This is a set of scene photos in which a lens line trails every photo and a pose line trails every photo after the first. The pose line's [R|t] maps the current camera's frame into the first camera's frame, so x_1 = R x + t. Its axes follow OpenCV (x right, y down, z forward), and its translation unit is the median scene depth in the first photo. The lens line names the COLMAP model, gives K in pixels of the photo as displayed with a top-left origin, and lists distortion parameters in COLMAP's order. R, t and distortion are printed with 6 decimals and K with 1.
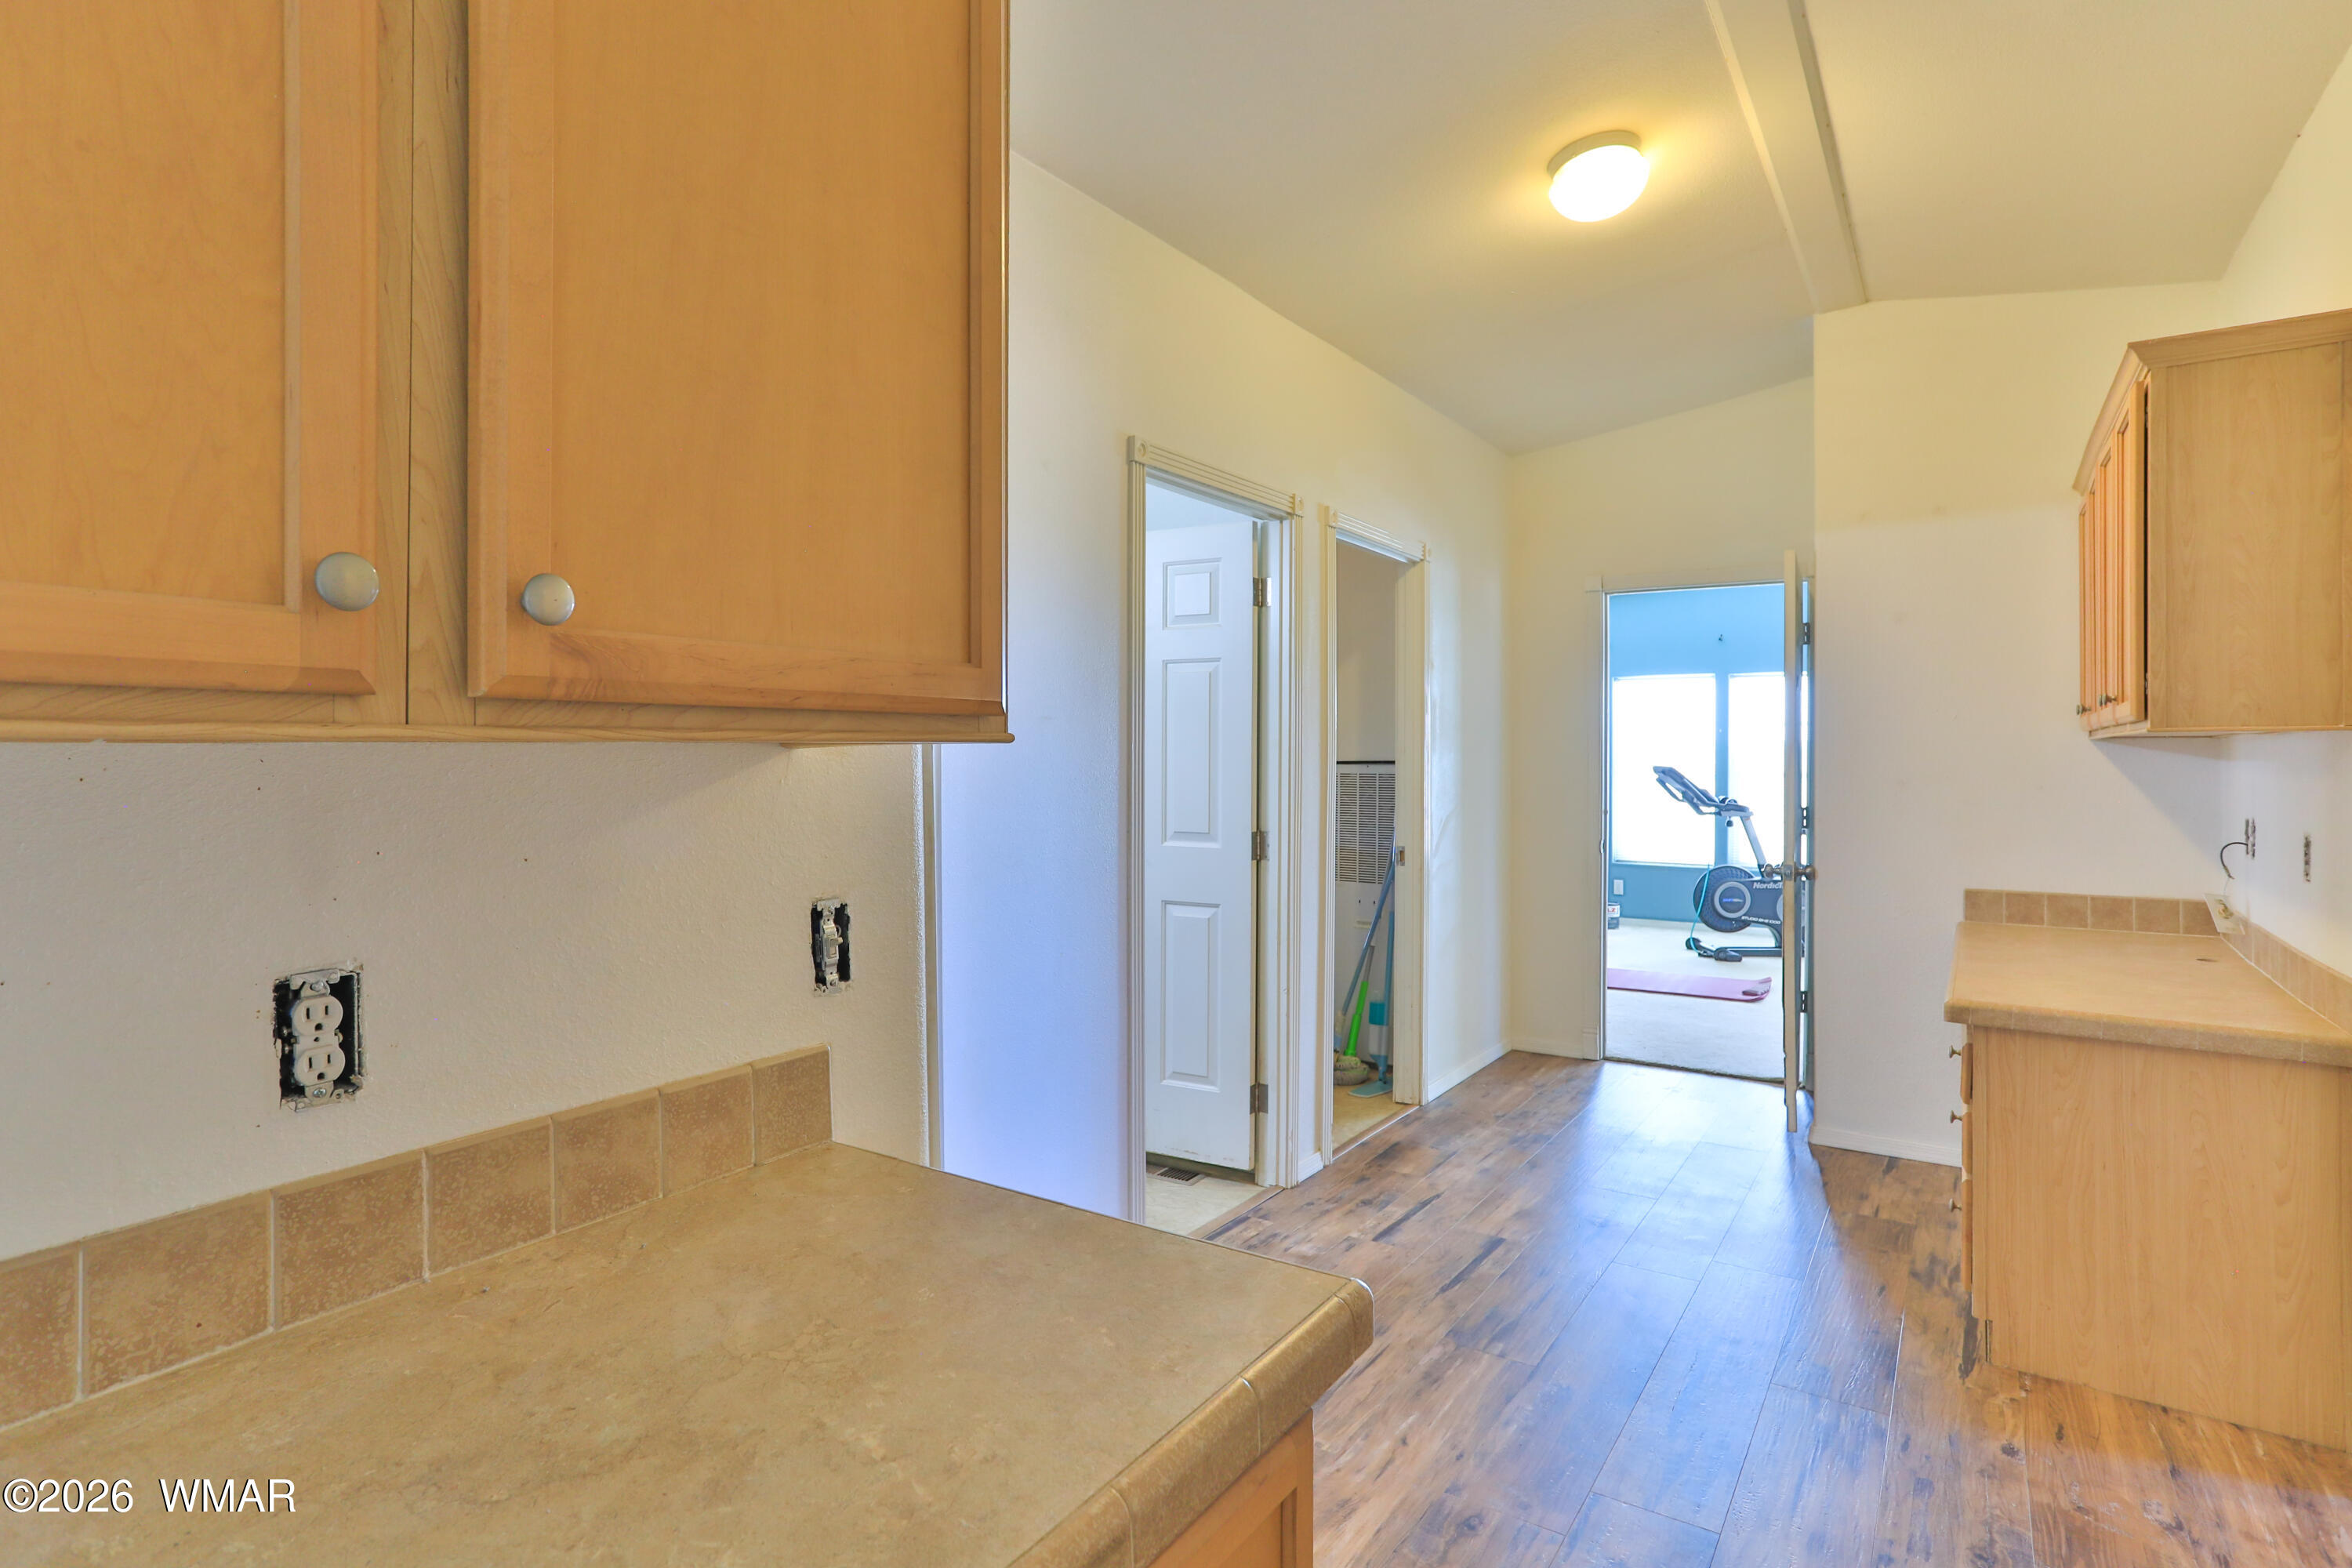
lens RADIAL K [[1206.2, 0, 1176.7], [0, 1206.2, 767.8], [0, 0, 1]] dist [-0.009105, 0.008337]
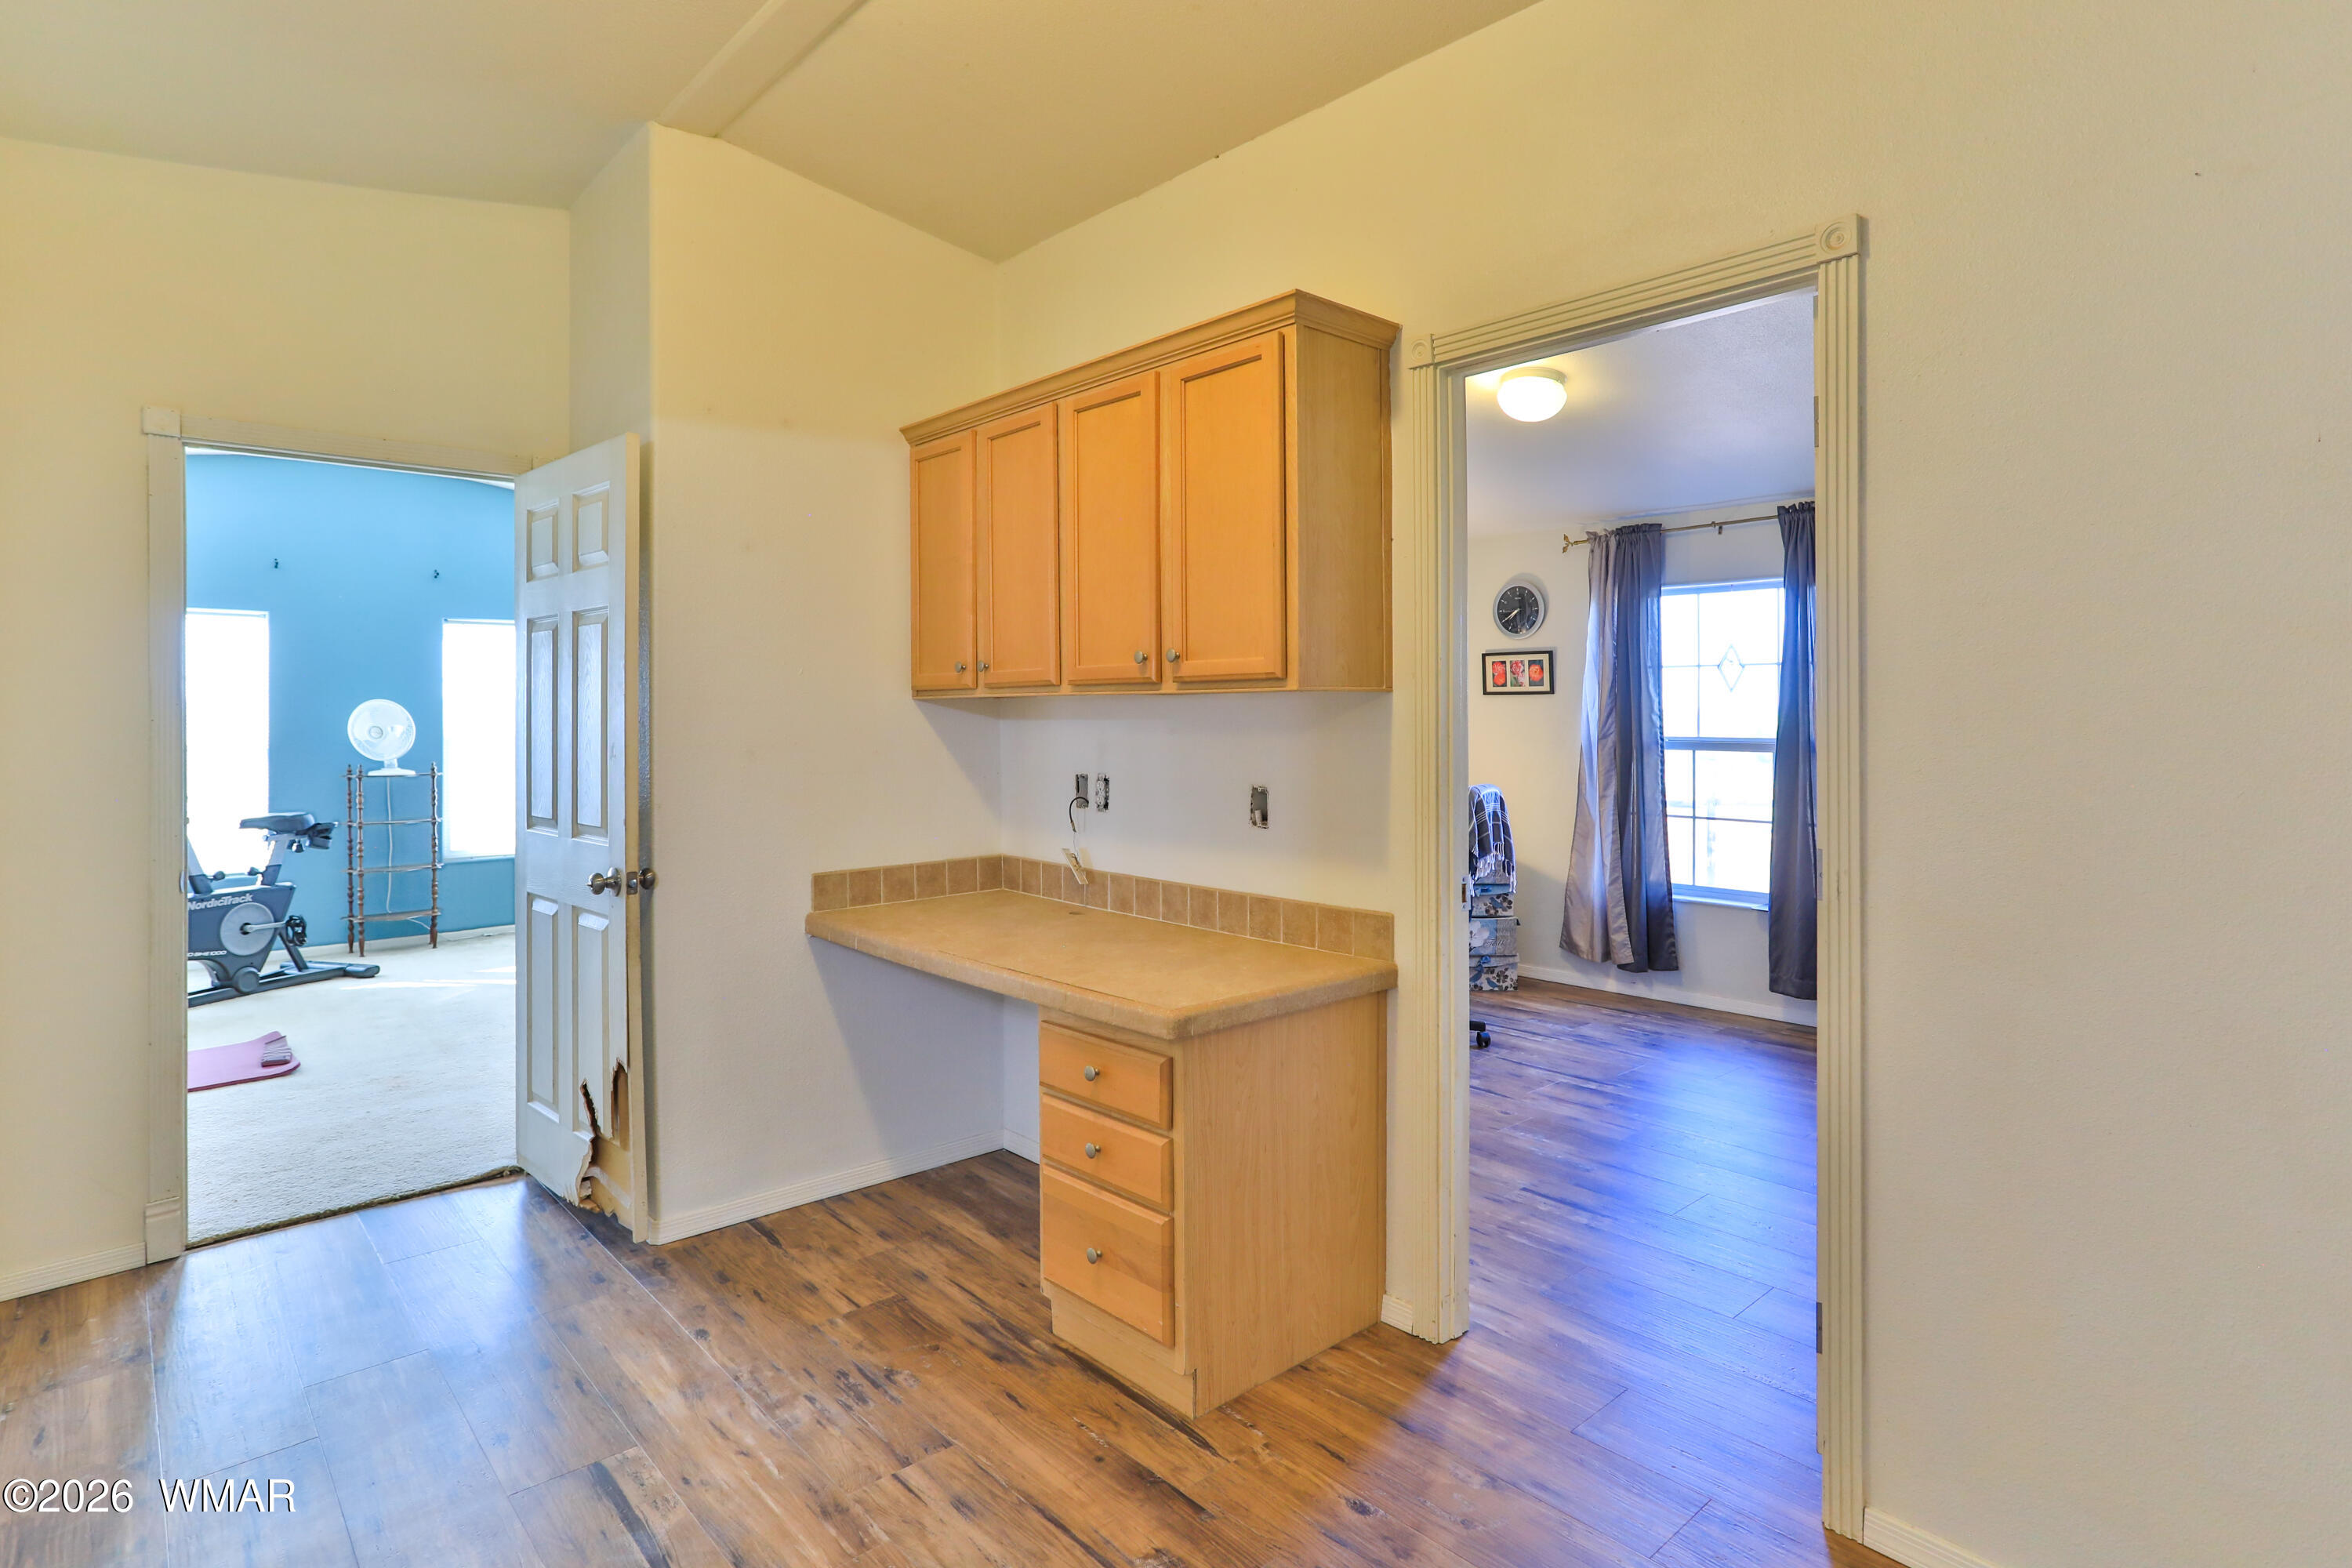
lens RADIAL K [[1206.2, 0, 1180.4], [0, 1206.2, 719.6], [0, 0, 1]] dist [-0.009105, 0.008337]
pose [[0.248241, -0.003954, 0.968690, -0.119393], [0.014795, 0.999891, 0.000290, -0.005720], [-0.968585, 0.014259, 0.248272, 0.575925]]
